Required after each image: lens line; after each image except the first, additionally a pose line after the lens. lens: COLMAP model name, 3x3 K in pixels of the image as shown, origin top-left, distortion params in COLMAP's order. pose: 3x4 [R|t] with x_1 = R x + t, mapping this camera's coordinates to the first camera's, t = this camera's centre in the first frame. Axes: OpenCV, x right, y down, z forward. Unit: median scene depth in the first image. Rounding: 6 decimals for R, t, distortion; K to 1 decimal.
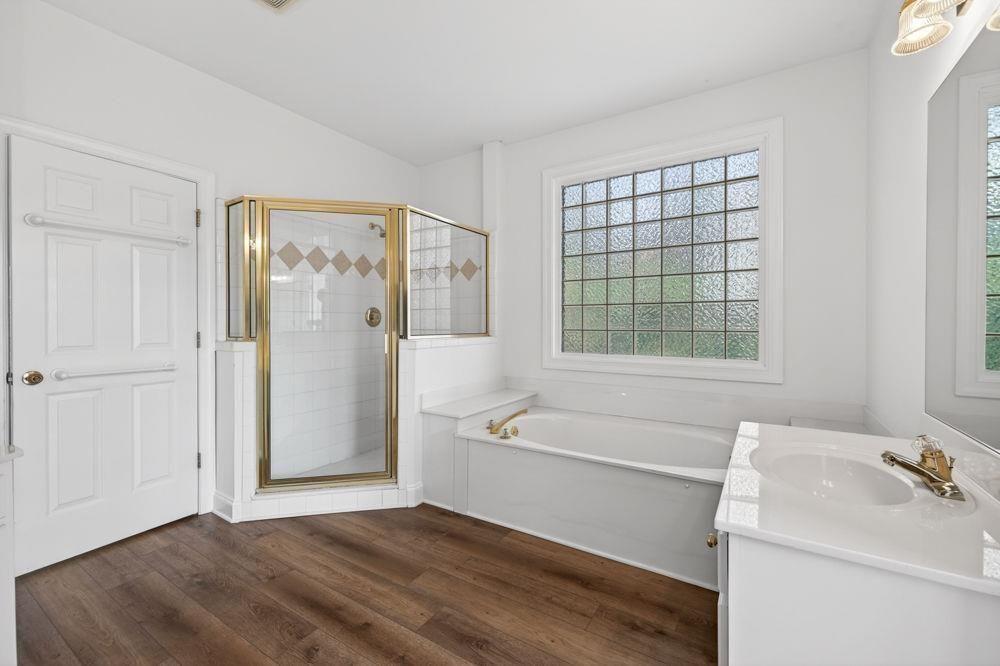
lens RADIAL K [[416.7, 0, 497.4], [0, 416.7, 326.2], [0, 0, 1]] dist [0.014938, -0.009709]
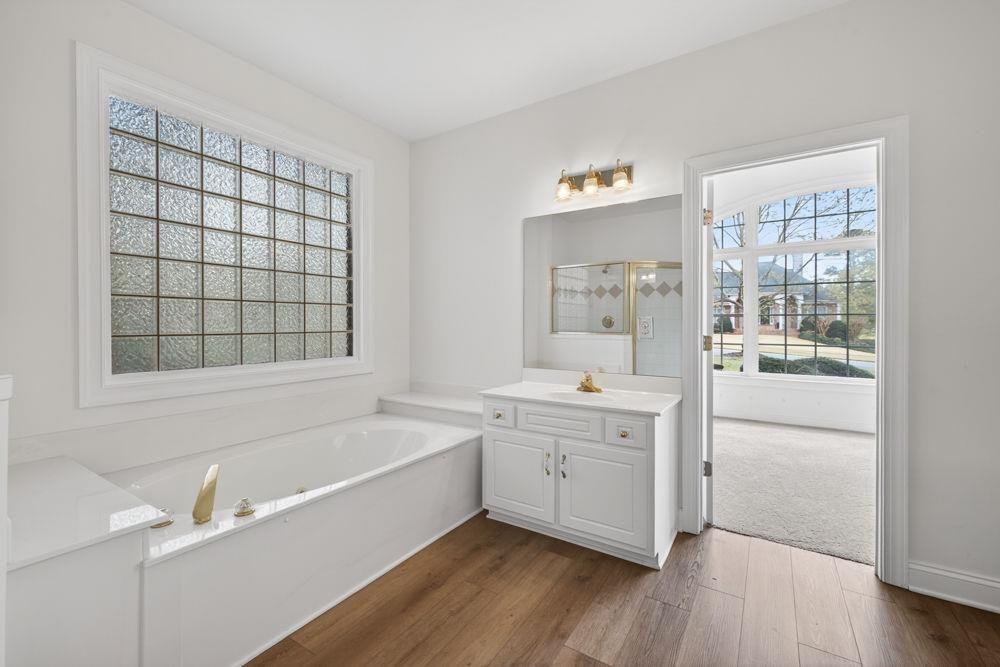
lens RADIAL K [[415.8, 0, 497.1], [0, 415.8, 330.4], [0, 0, 1]] dist [0.001190, -0.000364]
pose [[0.013760, -0.016061, 0.999776, -0.614316], [-0.000267, 0.999871, 0.016067, -0.011572], [-0.999905, -0.000488, 0.013754, 0.658194]]
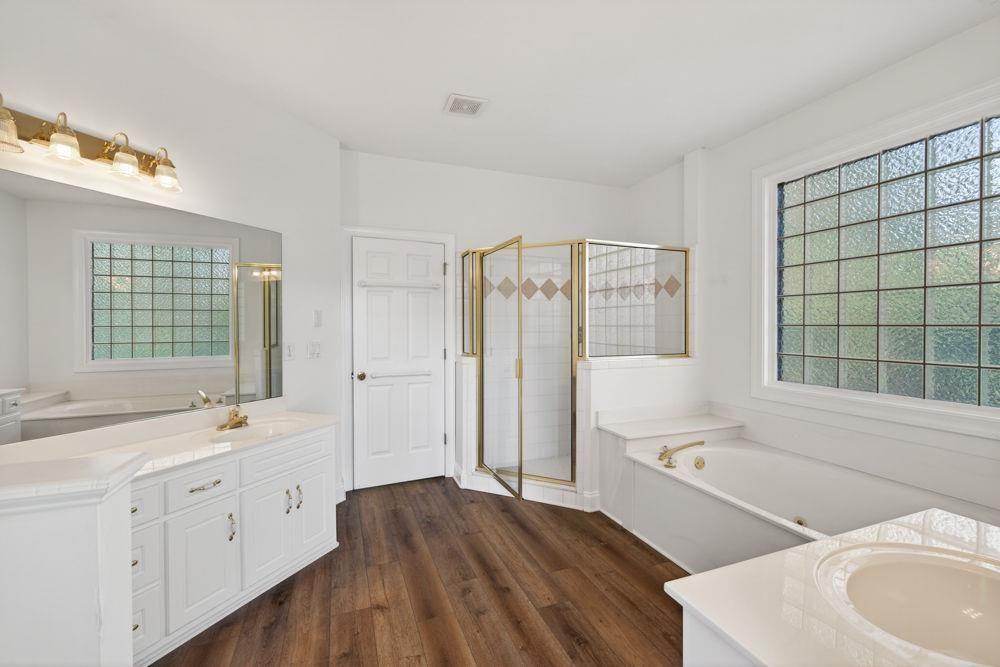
lens RADIAL K [[415.8, 0, 497.1], [0, 415.8, 330.4], [0, 0, 1]] dist [0.001190, -0.000364]
pose [[0.800686, 0.004665, -0.599067, 0.290230], [-0.000341, 0.999973, 0.007331, -0.063009], [0.599085, -0.005665, 0.800666, -0.026504]]
